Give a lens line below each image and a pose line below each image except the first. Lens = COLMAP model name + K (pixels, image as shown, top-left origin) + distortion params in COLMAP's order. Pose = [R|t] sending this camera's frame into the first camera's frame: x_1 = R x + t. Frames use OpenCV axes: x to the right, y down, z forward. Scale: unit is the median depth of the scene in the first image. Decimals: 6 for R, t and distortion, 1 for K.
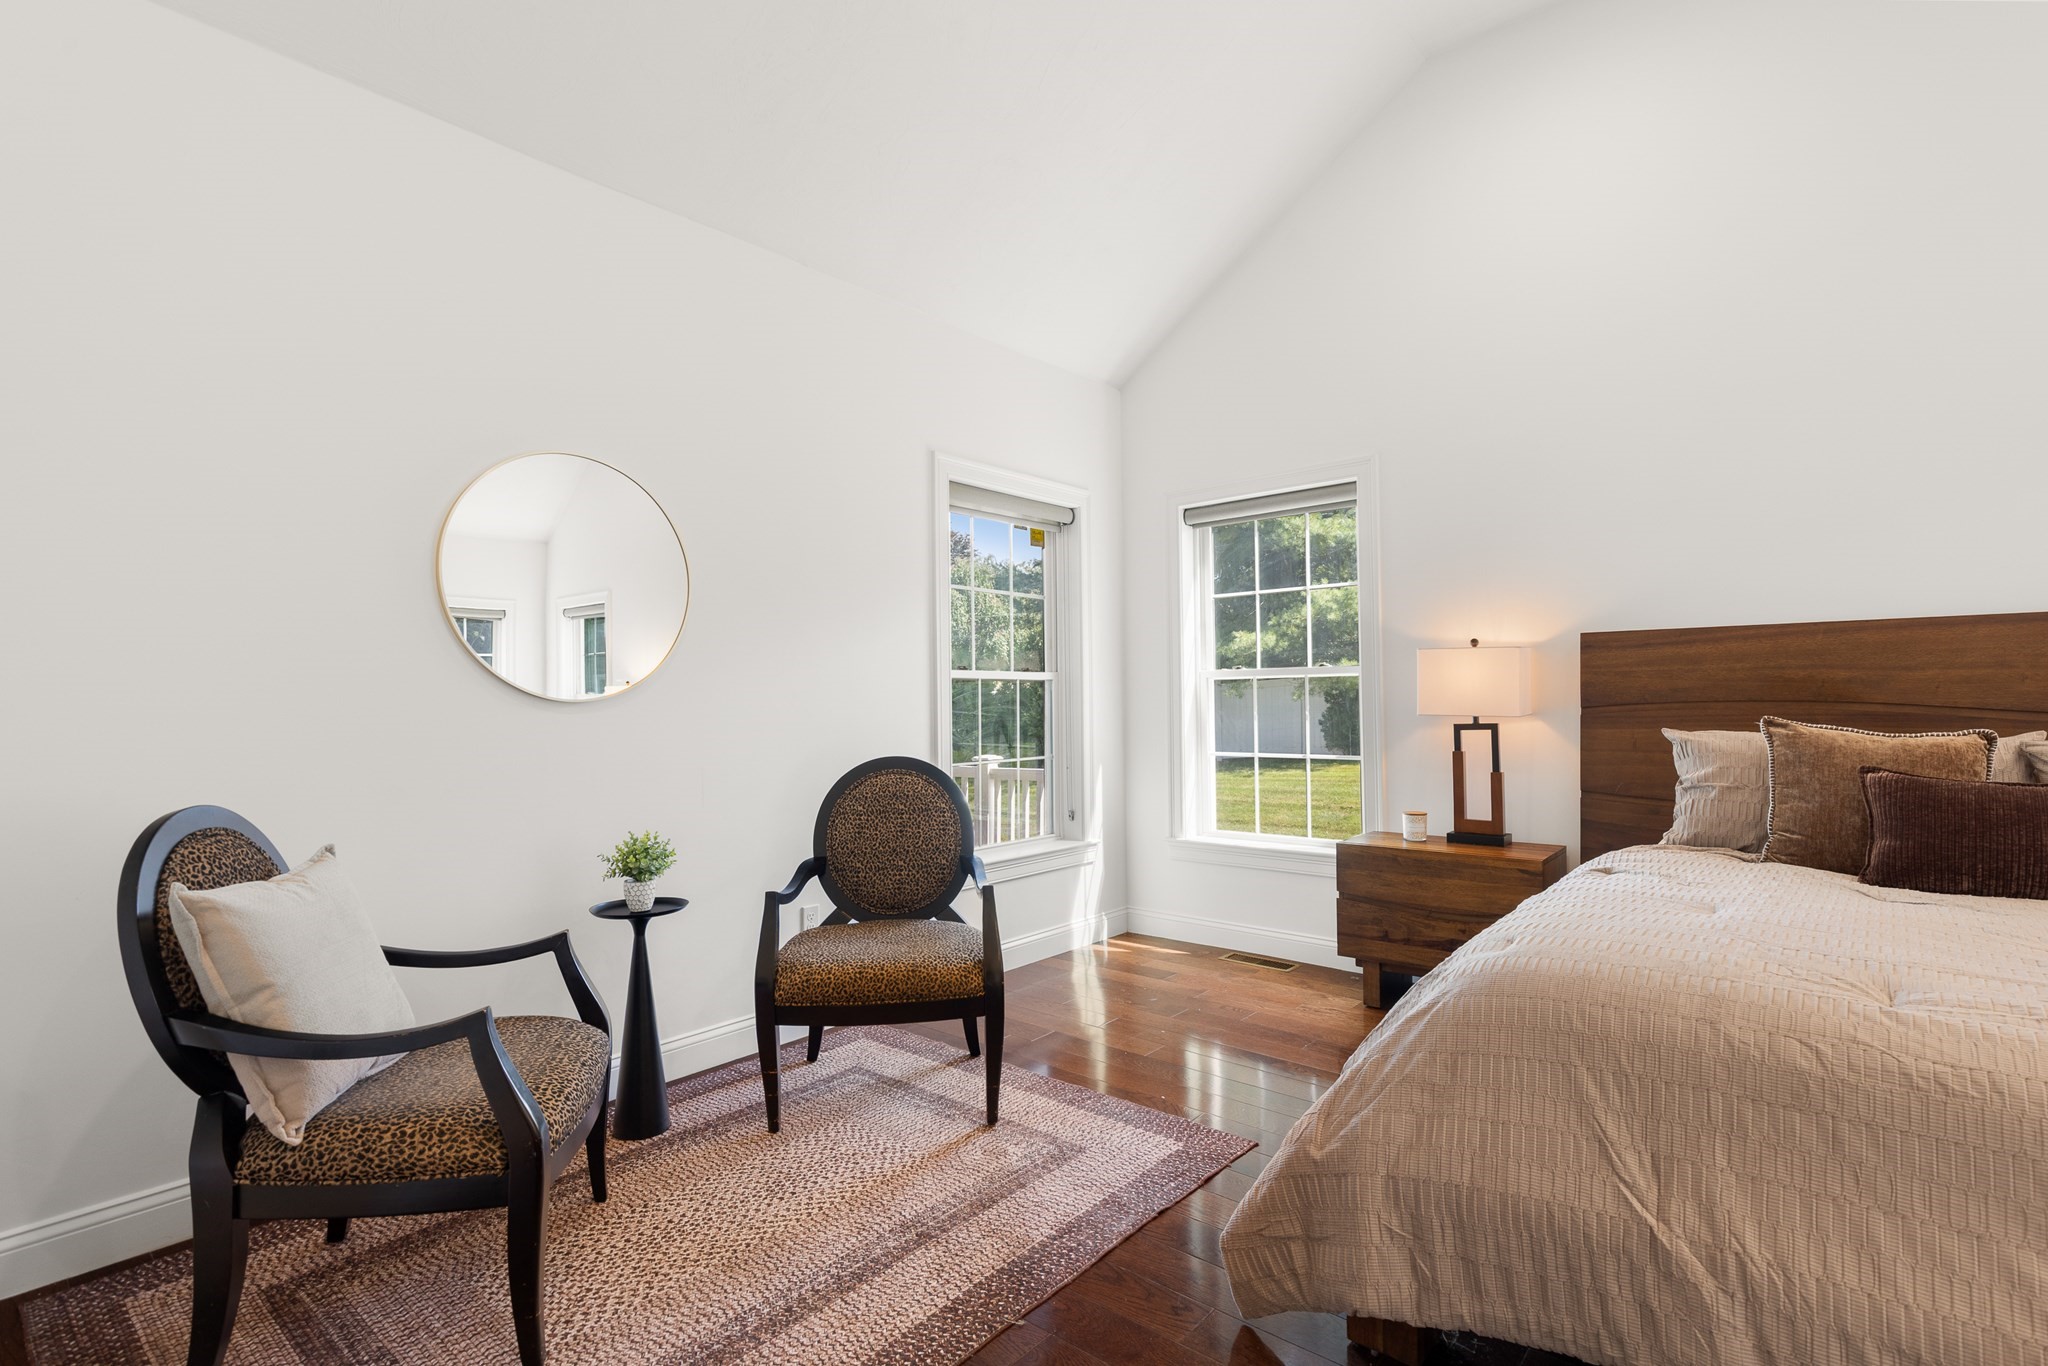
lens RADIAL K [[989.2, 0, 1009.2], [0, 989.2, 683.7], [0, 0, 1]] dist [-0.001969, -0.001141]
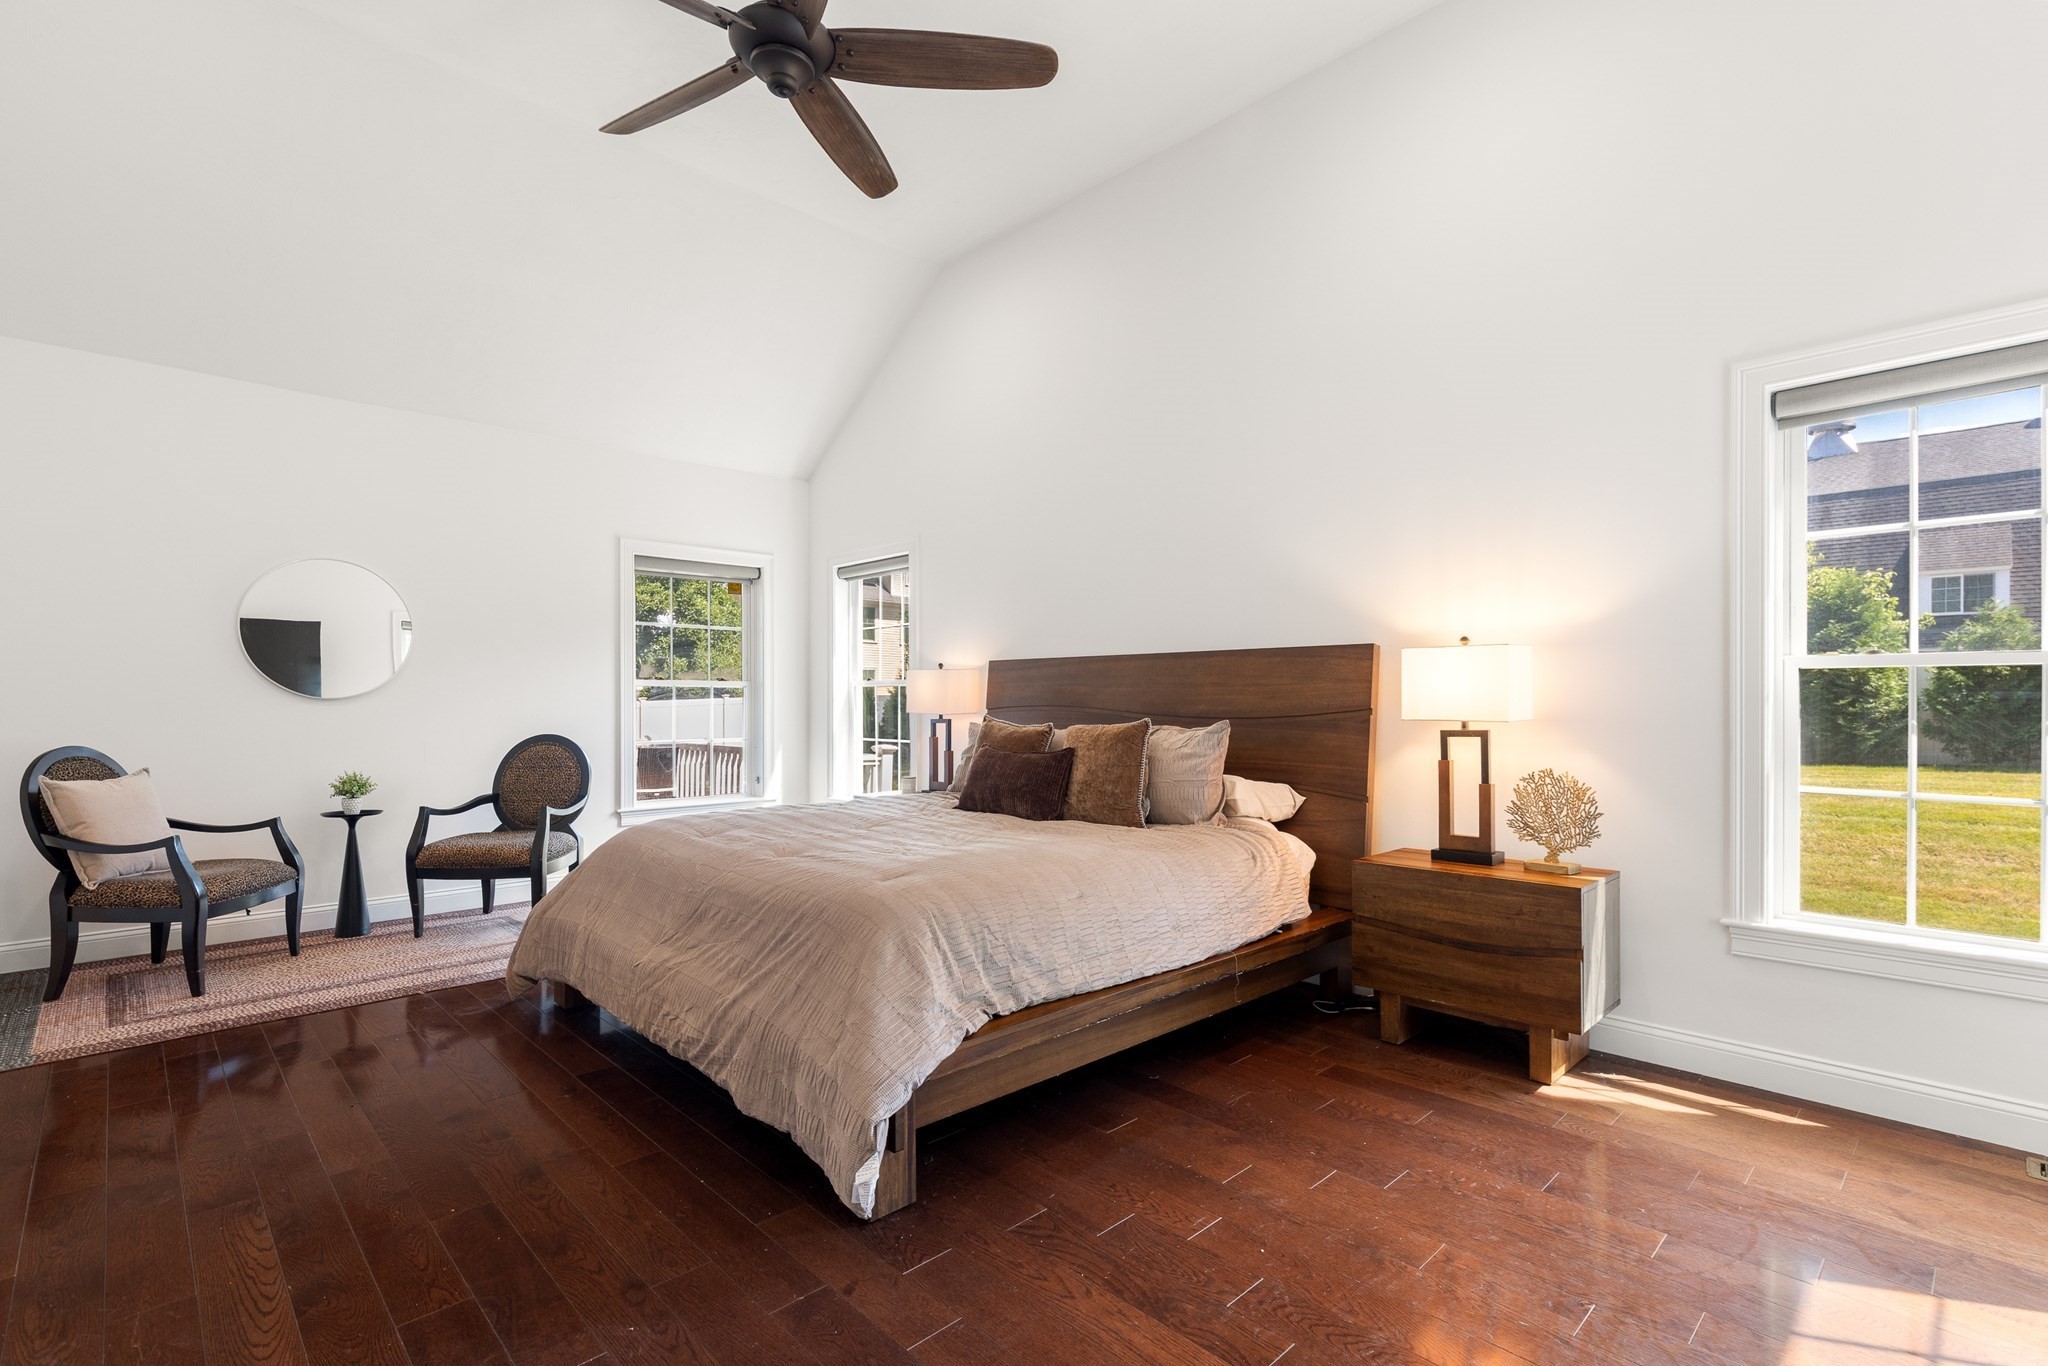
lens RADIAL K [[946.7, 0, 1025.2], [0, 946.7, 729.9], [0, 0, 1]] dist [0.000633, 0.000053]
pose [[0.994391, 0.012215, -0.105060, 0.656212], [-0.007506, 0.998954, 0.045110, -0.008172], [0.105501, -0.044068, 0.993442, -0.372227]]
